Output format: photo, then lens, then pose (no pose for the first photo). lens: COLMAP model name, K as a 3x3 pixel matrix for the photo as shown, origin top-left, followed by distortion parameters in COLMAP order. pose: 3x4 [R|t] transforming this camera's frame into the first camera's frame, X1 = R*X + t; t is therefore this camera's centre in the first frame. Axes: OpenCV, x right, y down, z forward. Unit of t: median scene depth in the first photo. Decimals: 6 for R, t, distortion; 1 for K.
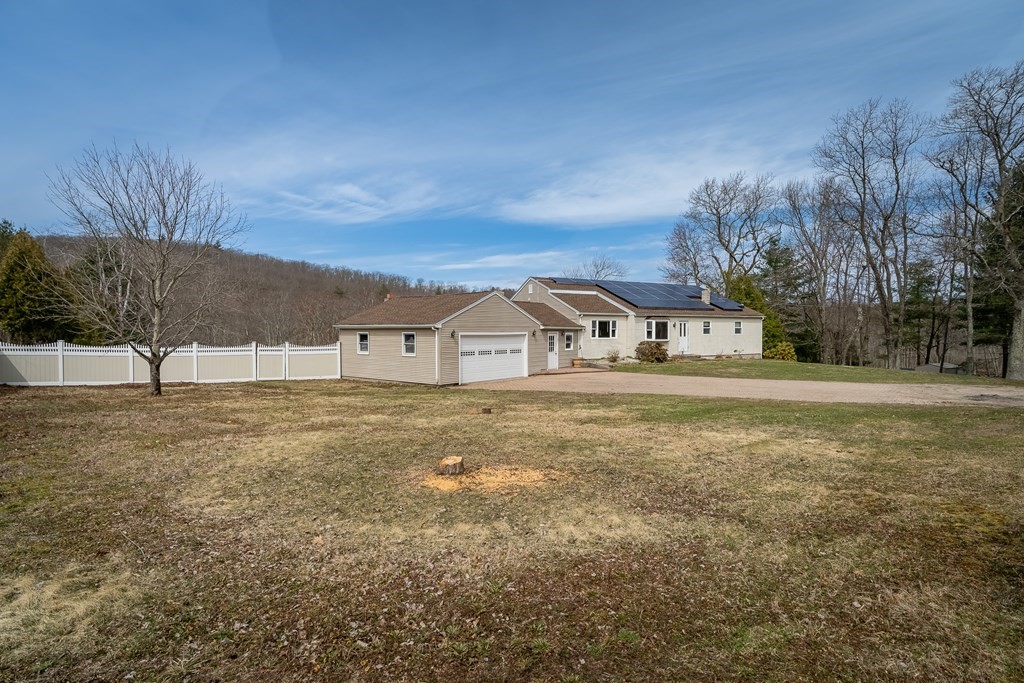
lens RADIAL K [[530.1, 0, 516.3], [0, 530.1, 345.5], [0, 0, 1]] dist [-0.033859, 0.008554]
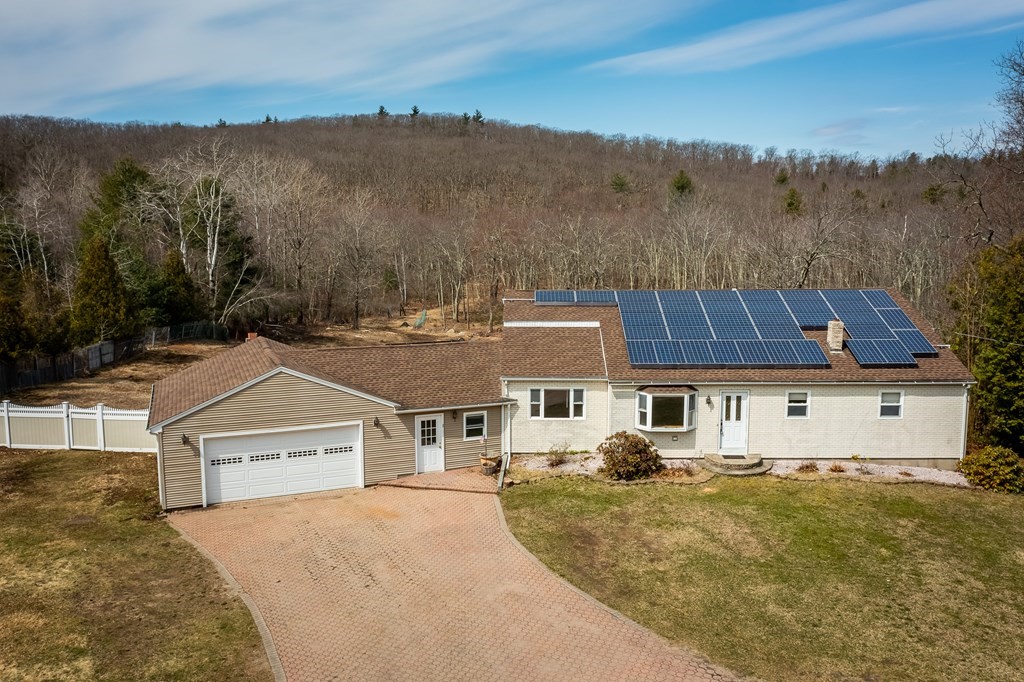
lens RADIAL K [[801.9, 0, 514.1], [0, 801.9, 341.6], [0, 0, 1]] dist [-0.002359, 0.009890]
pose [[0.865599, 0.076938, -0.494792, 0.554394], [-0.015007, 0.991667, 0.127948, -0.209886], [0.500513, -0.103326, 0.859541, 0.220060]]
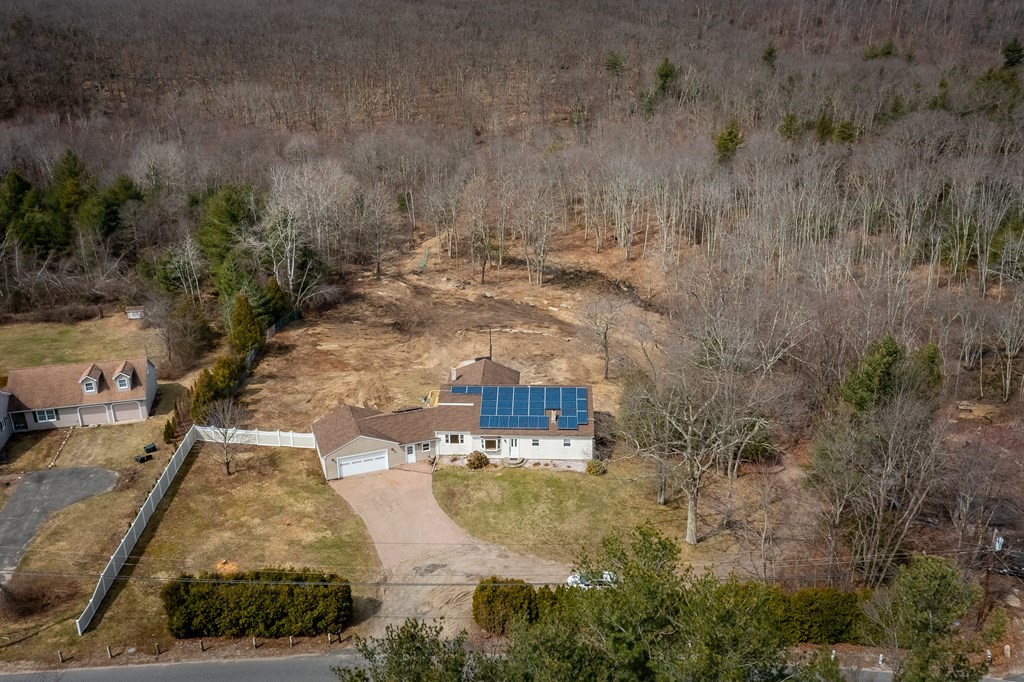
lens RADIAL K [[801.9, 0, 509.5], [0, 801.9, 336.7], [0, 0, 1]] dist [-0.002359, 0.009890]
pose [[0.850226, 0.185949, -0.492481, 1.497609], [-0.008043, 0.940014, 0.341042, -1.197895], [0.526356, -0.286002, 0.800720, -0.847877]]
